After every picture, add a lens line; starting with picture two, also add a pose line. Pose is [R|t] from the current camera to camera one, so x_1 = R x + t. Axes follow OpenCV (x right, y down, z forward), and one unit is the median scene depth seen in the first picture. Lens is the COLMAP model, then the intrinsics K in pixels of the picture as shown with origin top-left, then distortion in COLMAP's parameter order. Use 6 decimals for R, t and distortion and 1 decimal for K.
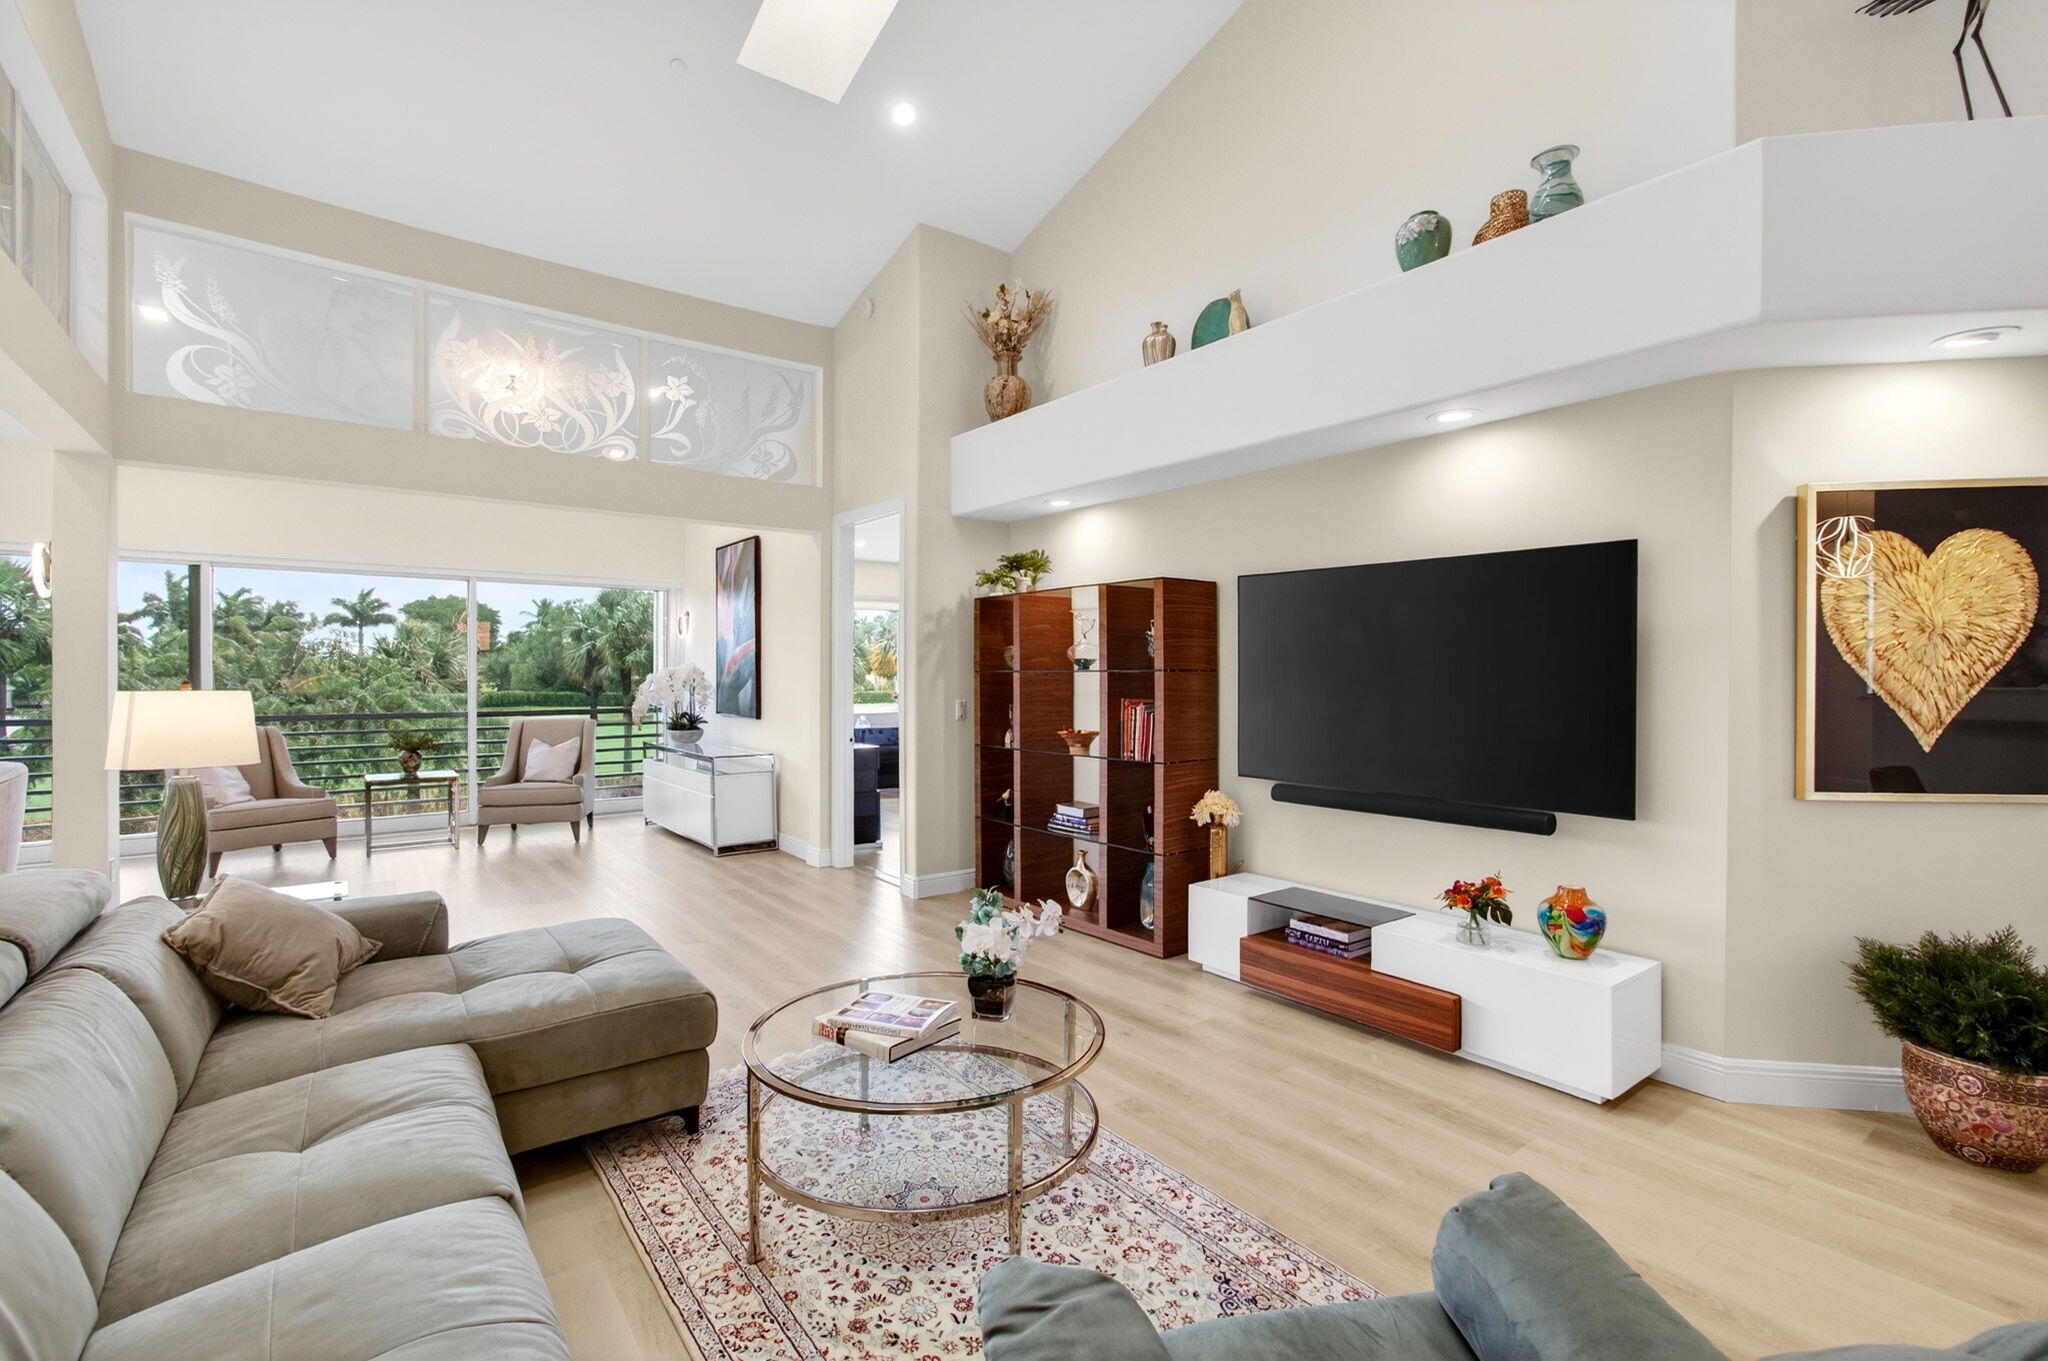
lens RADIAL K [[903.9, 0, 1024.0], [0, 903.9, 680.5], [0, 0, 1]] dist [-0.001486, -0.000336]
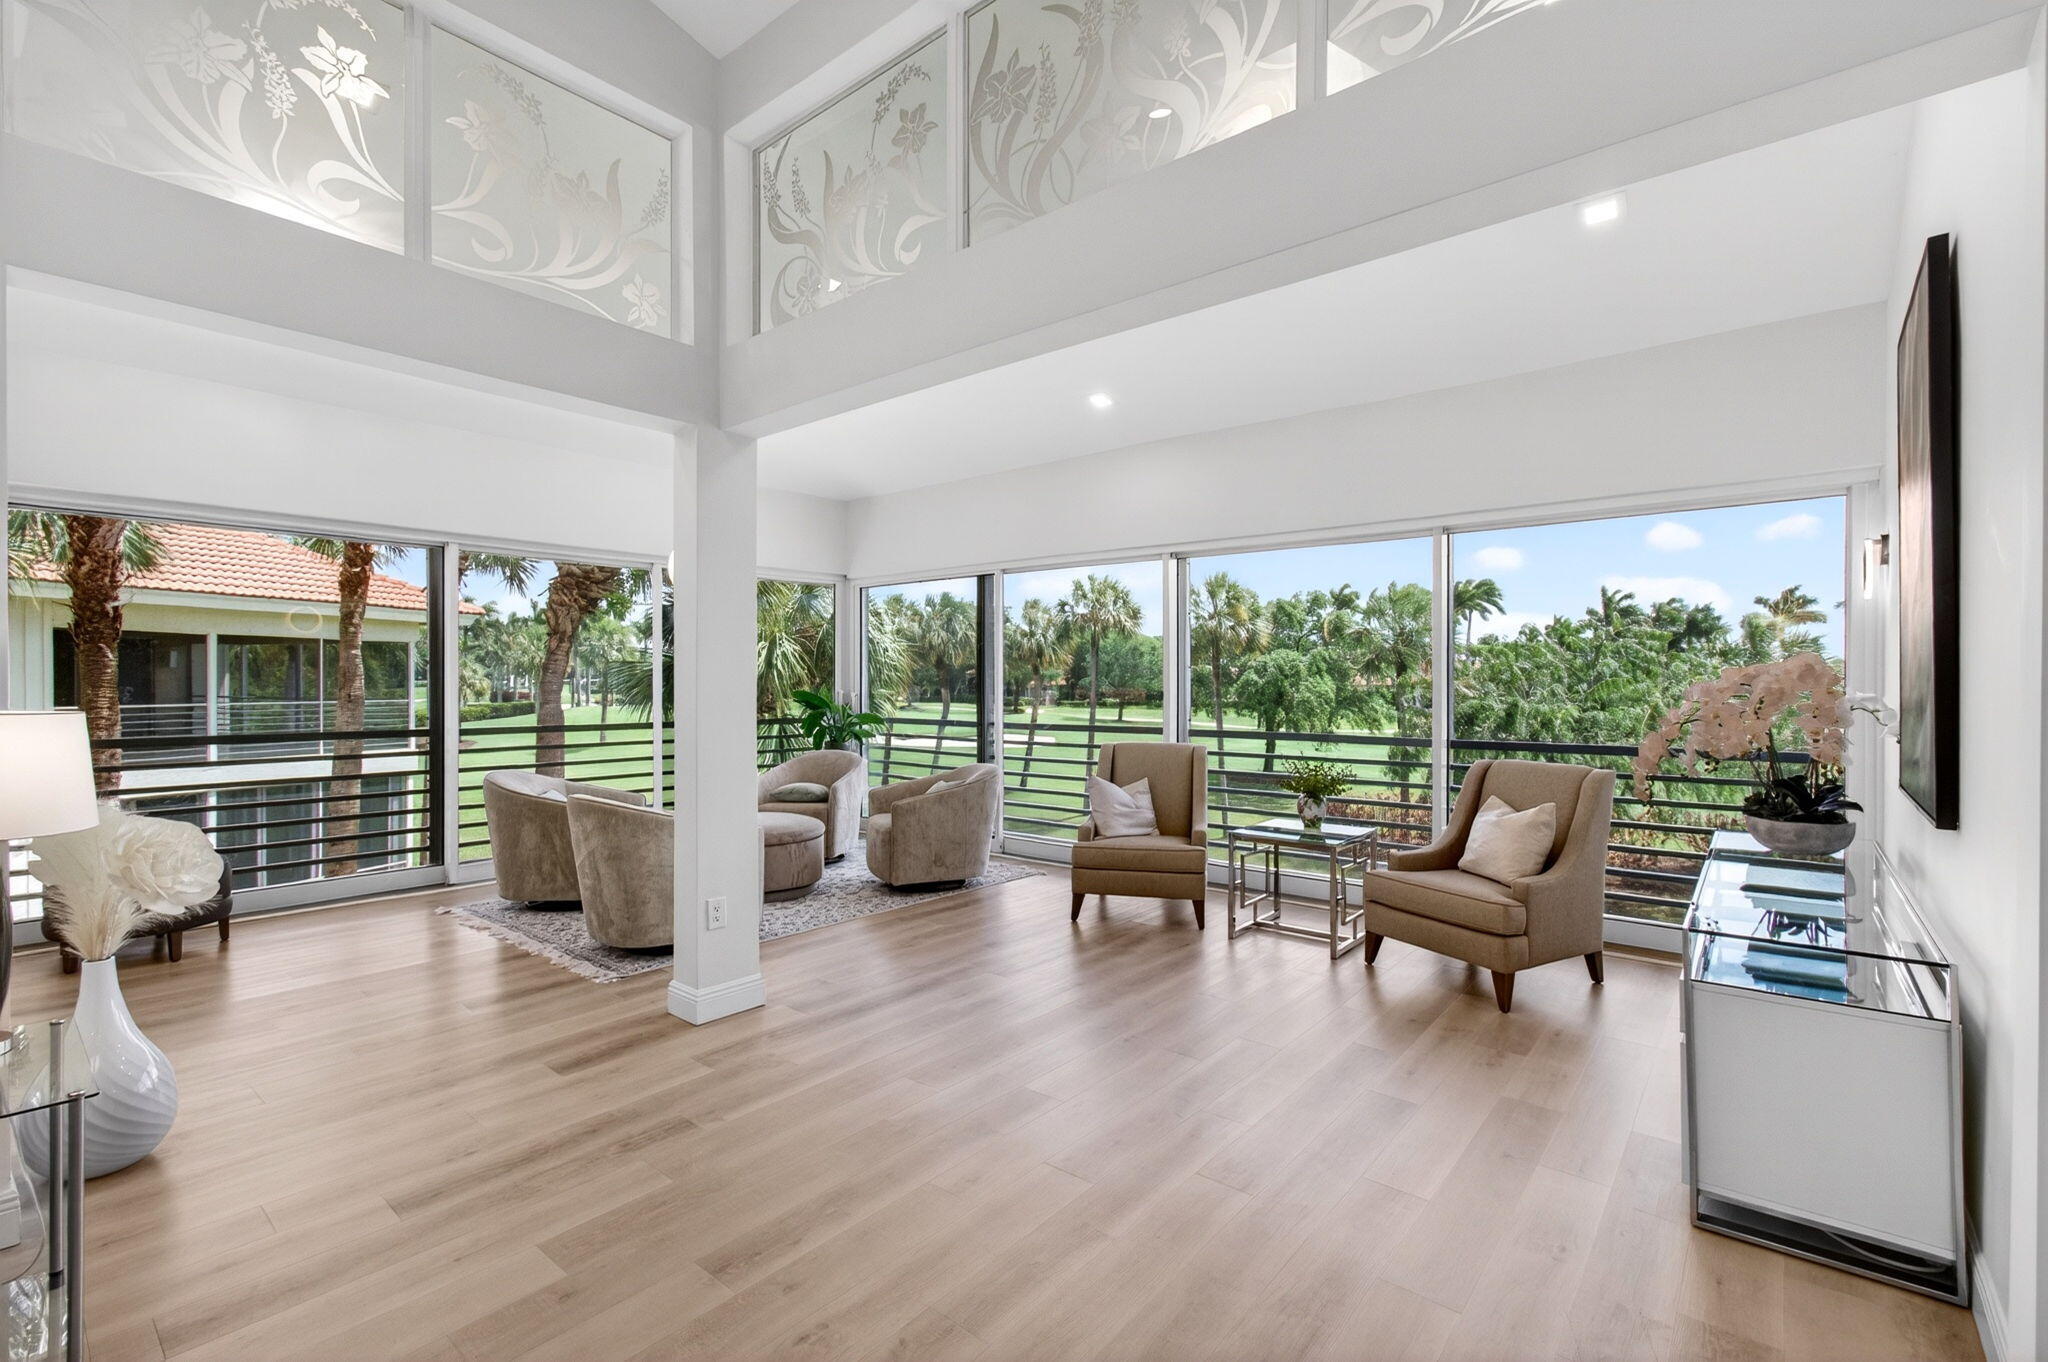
lens RADIAL K [[912.1, 0, 1045.4], [0, 912.1, 677.6], [0, 0, 1]] dist [0.018742, 0.000166]
pose [[0.234918, -0.001696, -0.972014, -0.073361], [-0.006901, 0.999970, -0.003413, -0.007118], [0.971991, 0.007509, 0.234899, 0.787220]]
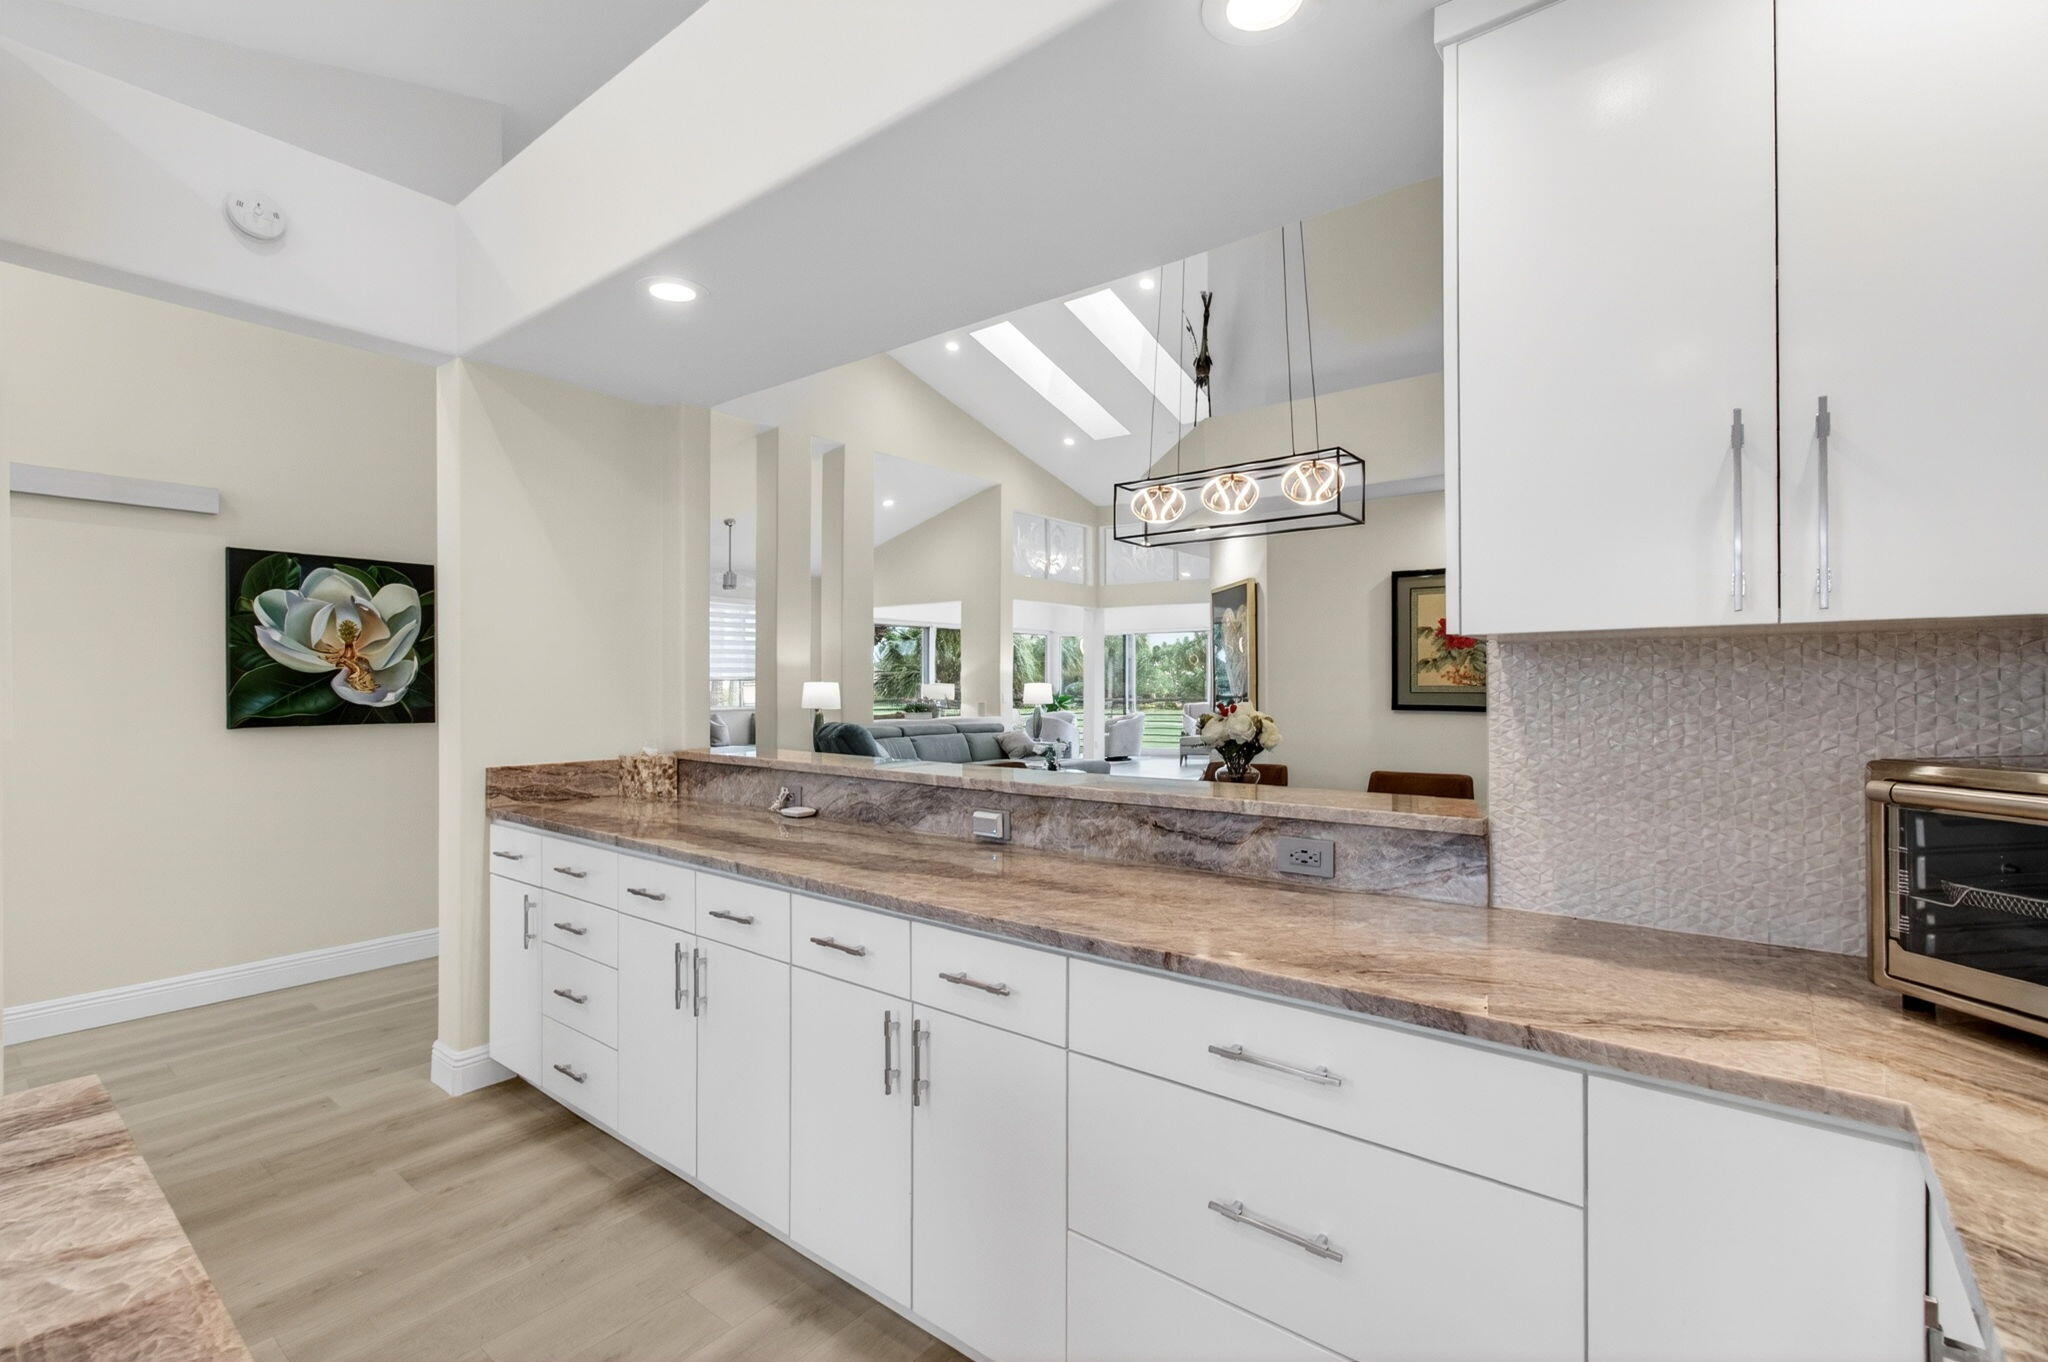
lens RADIAL K [[929.3, 0, 1036.0], [0, 929.3, 677.4], [0, 0, 1]] dist [-0.048466, 0.000129]
pose [[0.259290, -0.004717, -0.965788, 1.414650], [-0.007425, 0.999949, -0.006877, 0.009010], [0.965771, 0.008954, 0.259242, -0.006316]]
